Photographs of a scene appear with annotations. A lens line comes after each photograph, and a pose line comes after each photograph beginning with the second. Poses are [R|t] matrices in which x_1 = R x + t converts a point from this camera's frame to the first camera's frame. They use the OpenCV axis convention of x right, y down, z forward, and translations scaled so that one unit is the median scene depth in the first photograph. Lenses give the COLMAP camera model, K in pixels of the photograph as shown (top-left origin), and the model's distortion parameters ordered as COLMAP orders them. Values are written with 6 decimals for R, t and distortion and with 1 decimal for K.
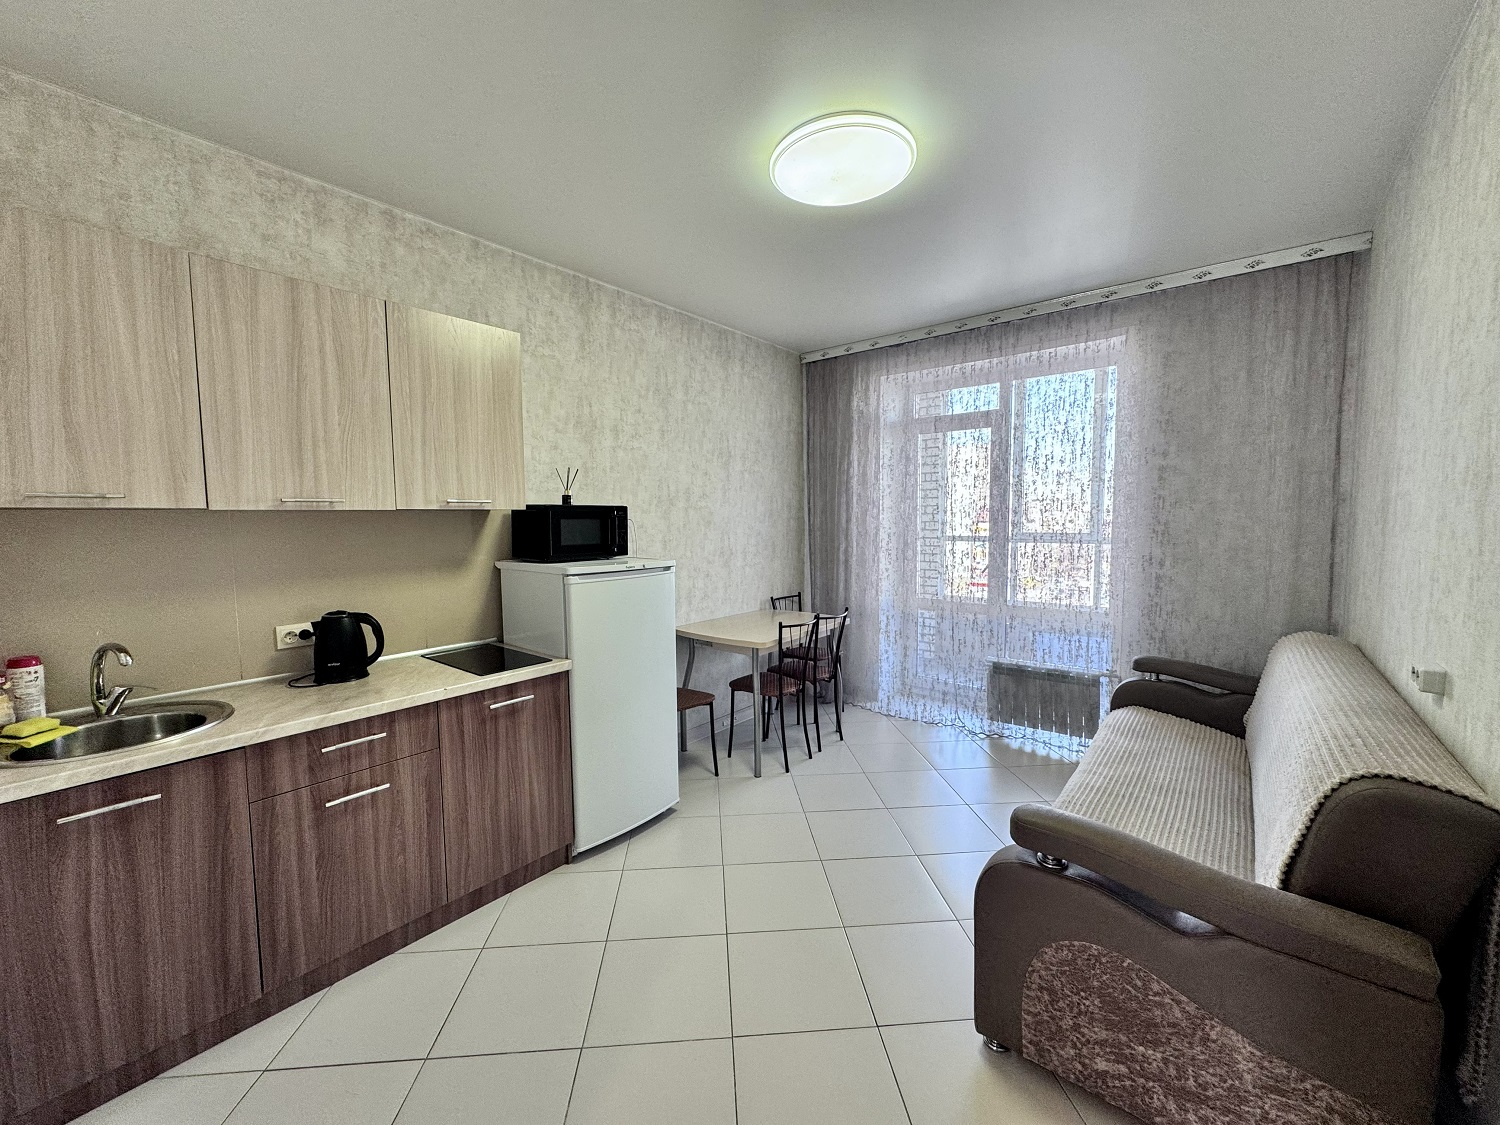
lens RADIAL K [[598.2, 0, 748.4], [0, 598.2, 559.8], [0, 0, 1]] dist [-0.003606, 0.000752]
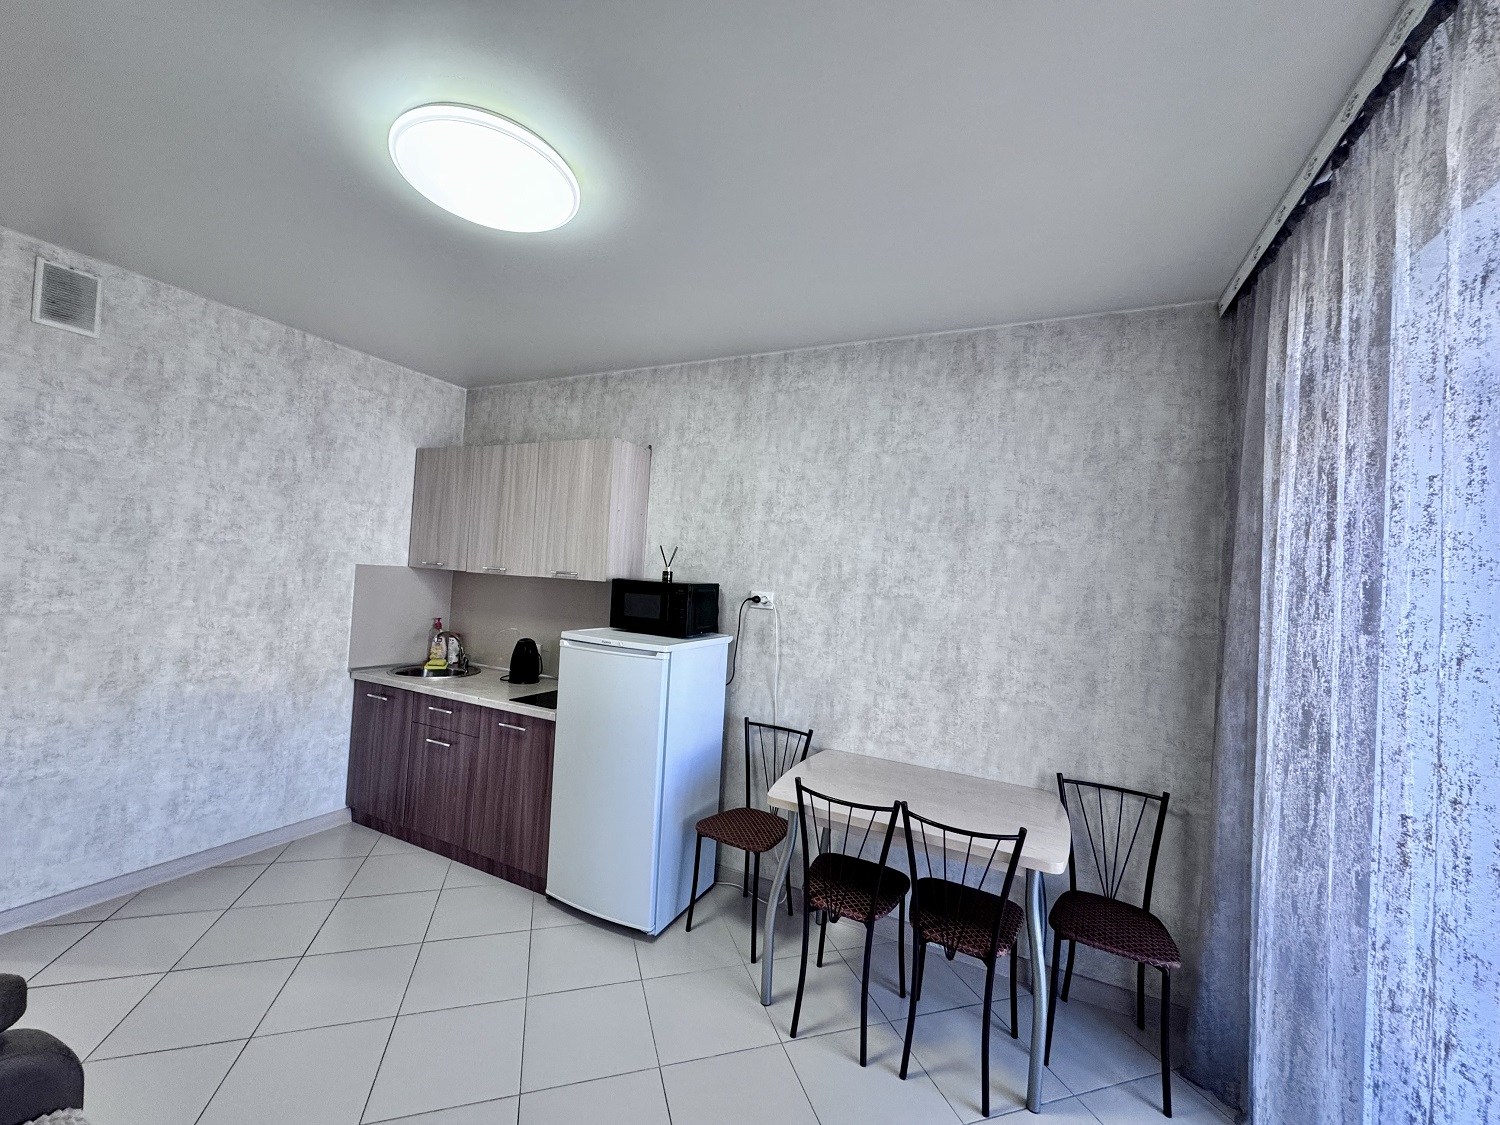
lens RADIAL K [[598.2, 0, 749.2], [0, 598.2, 559.6], [0, 0, 1]] dist [-0.003606, 0.000752]
pose [[0.232886, 0.000150, -0.972504, 0.655335], [-0.130453, 0.990967, -0.031087, -0.098933], [0.963715, 0.134106, 0.230802, 0.767321]]
